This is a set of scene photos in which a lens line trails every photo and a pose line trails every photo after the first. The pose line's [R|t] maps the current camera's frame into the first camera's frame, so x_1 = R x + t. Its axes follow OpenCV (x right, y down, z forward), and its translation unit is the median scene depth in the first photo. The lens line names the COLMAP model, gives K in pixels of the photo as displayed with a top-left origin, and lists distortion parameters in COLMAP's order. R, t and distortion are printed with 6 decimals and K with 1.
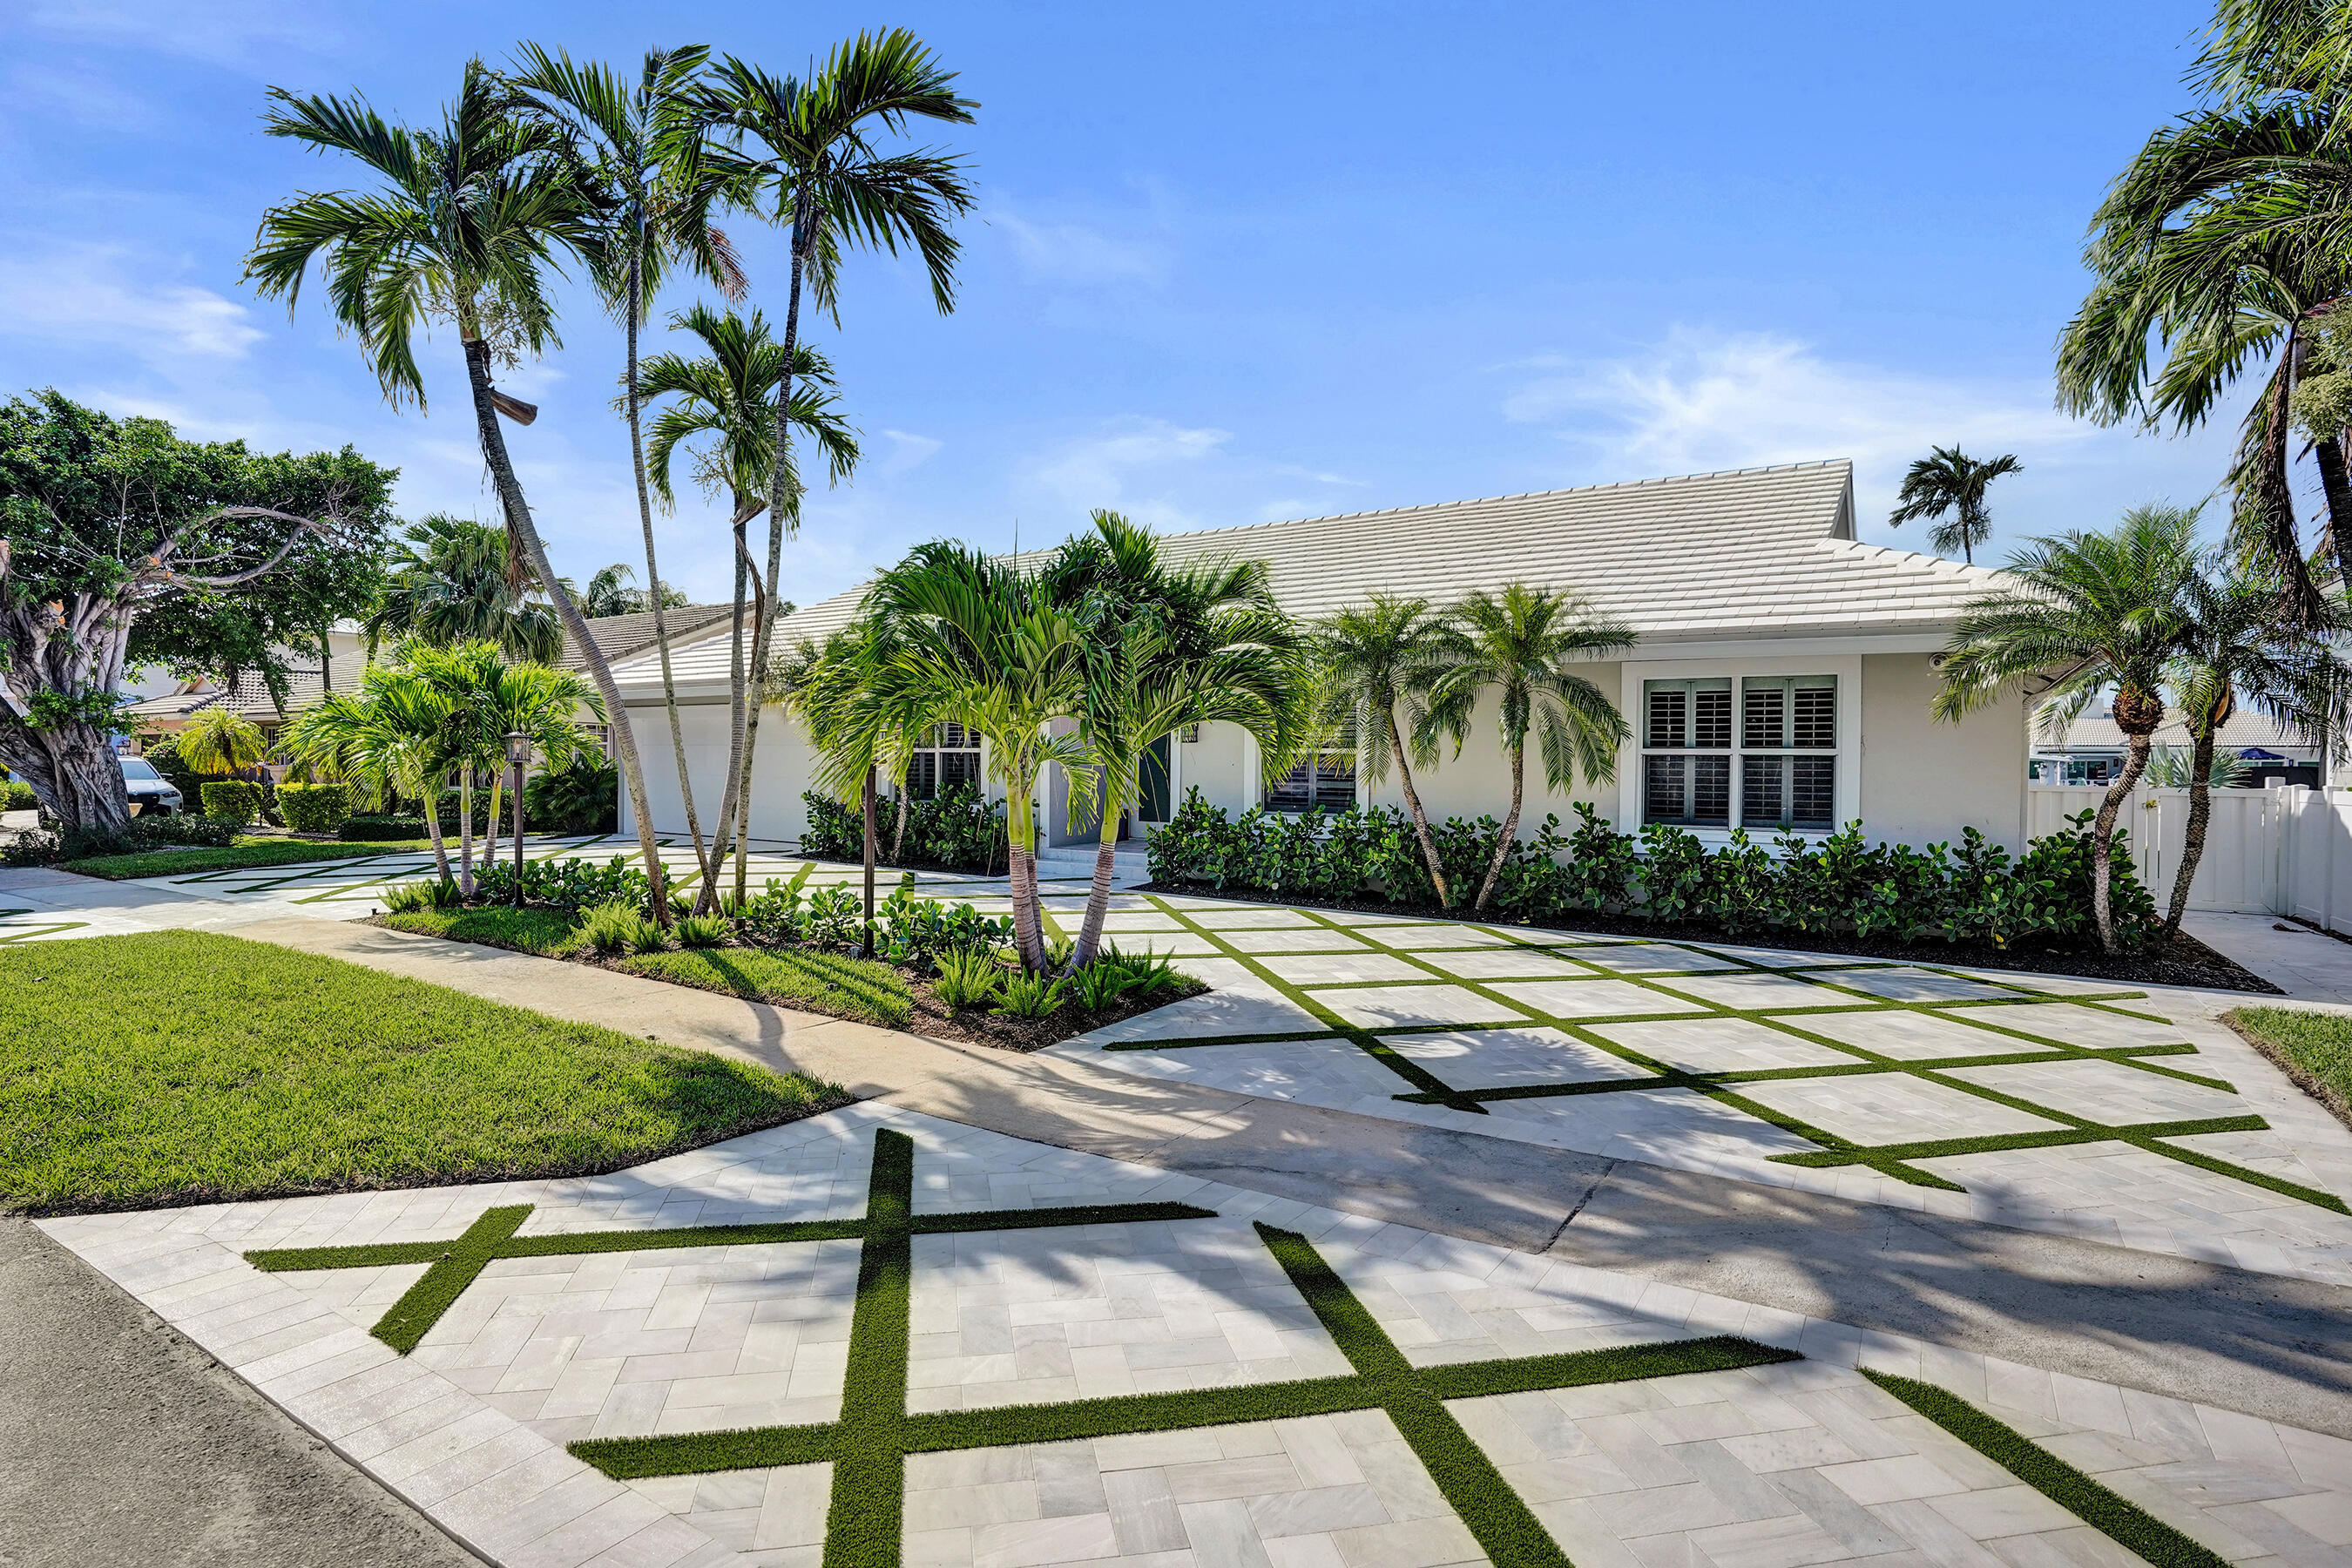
lens RADIAL K [[1178.0, 0, 1176.0], [0, 1178.0, 784.0], [0, 0, 1]] dist [-0.053630, 0.018497]
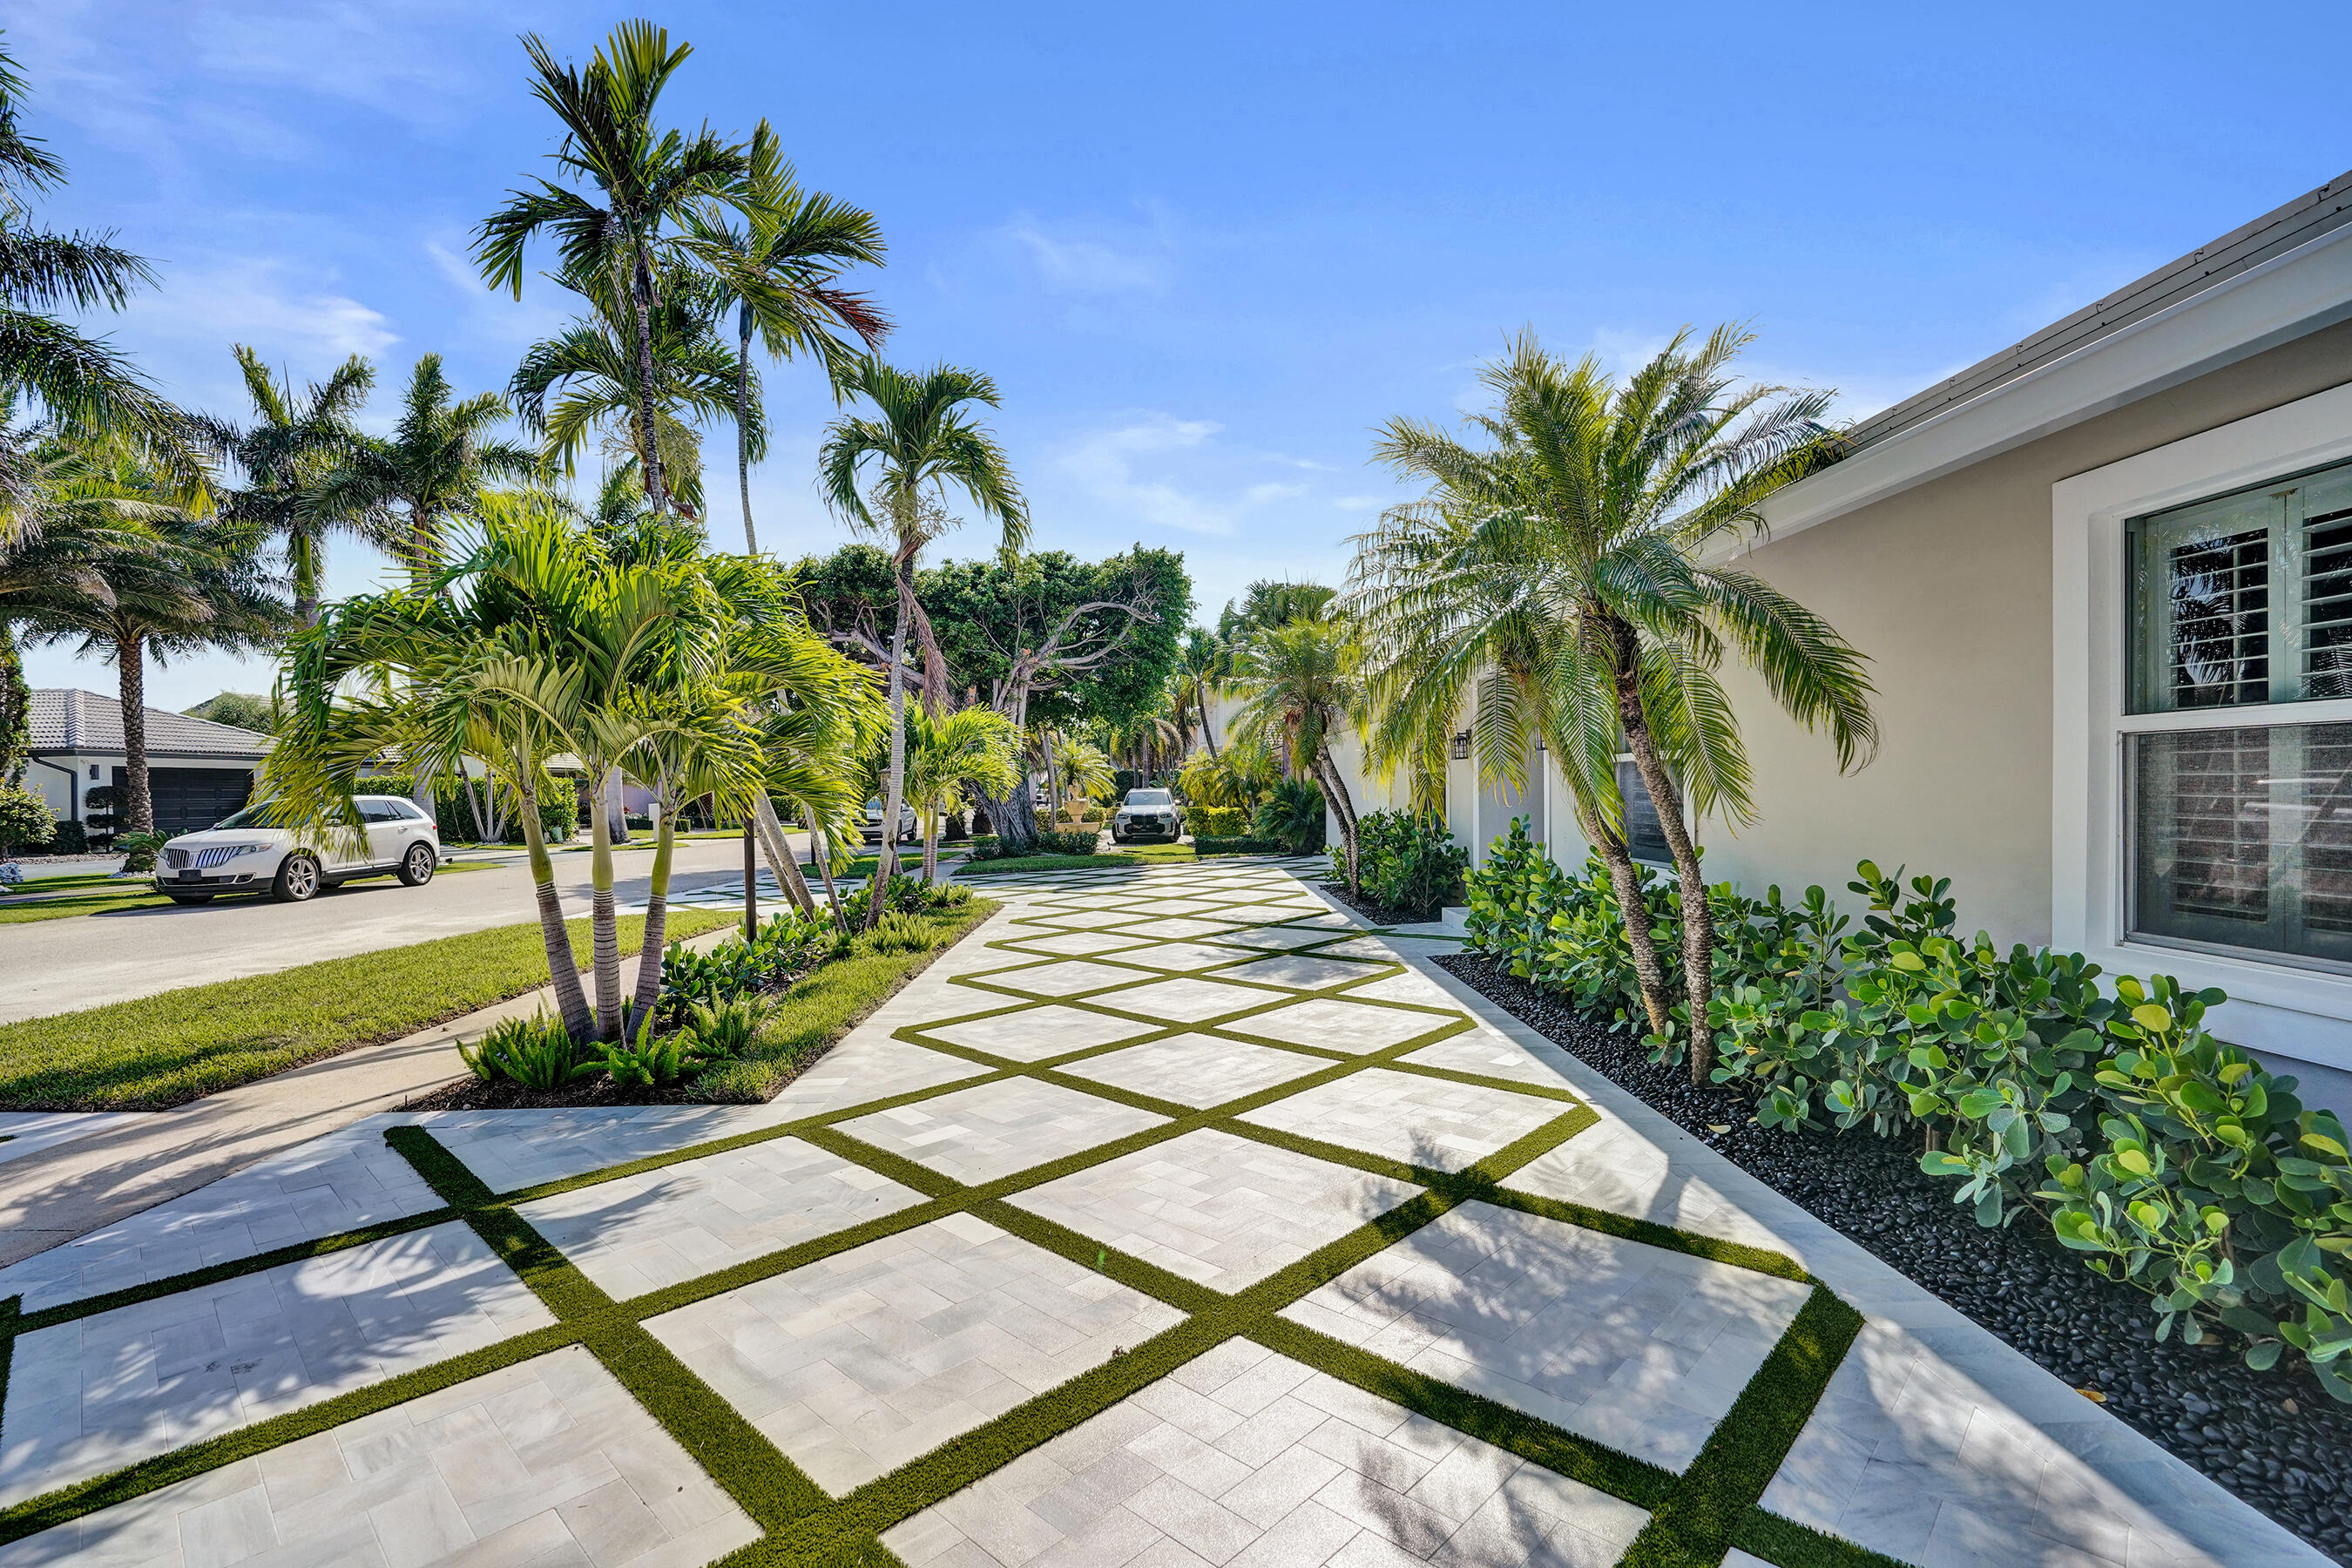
lens RADIAL K [[1097.7, 0, 1164.8], [0, 1097.7, 791.6], [0, 0, 1]] dist [-0.064906, 0.022333]
pose [[0.558686, -0.012442, -0.829286, 0.561417], [0.001511, 0.999901, -0.013984, -0.003693], [0.829378, 0.006560, 0.558650, 0.655581]]
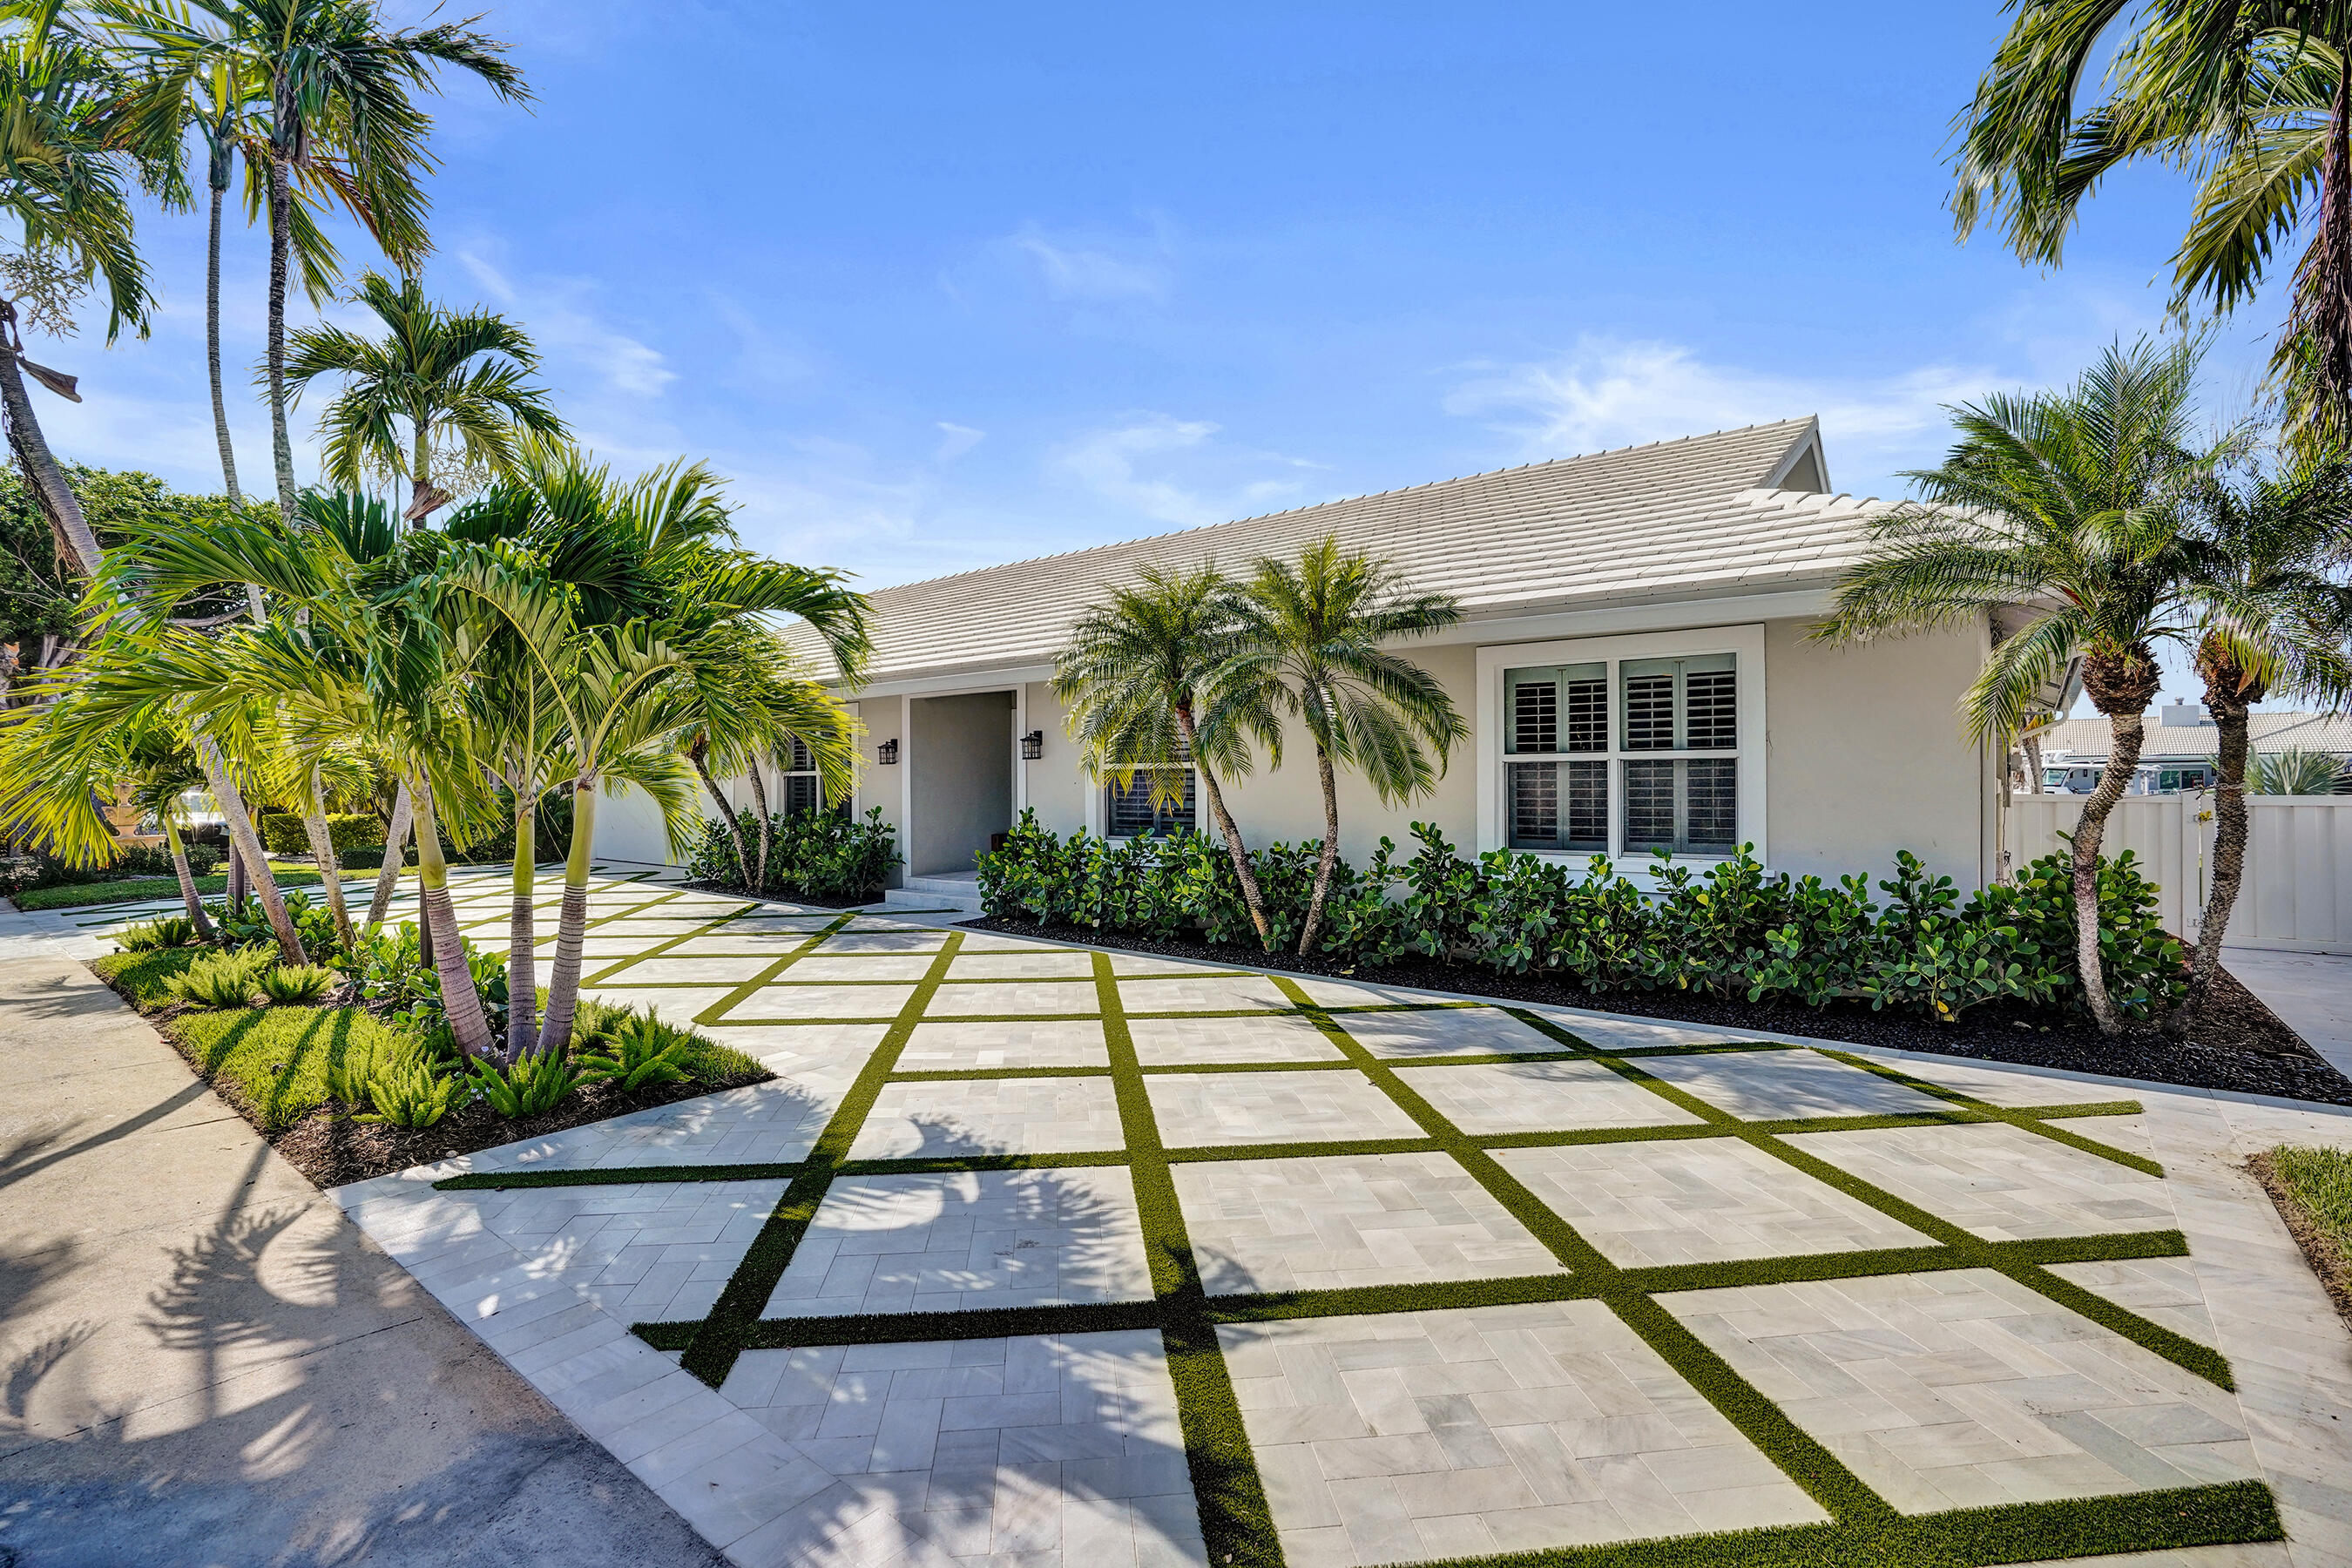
lens RADIAL K [[1097.7, 0, 1164.8], [0, 1097.7, 791.6], [0, 0, 1]] dist [-0.064906, 0.022333]
pose [[0.994554, -0.013027, -0.103401, 0.274735], [0.011643, 0.999835, -0.013976, 0.003240], [0.103565, 0.012696, 0.994542, 0.260258]]
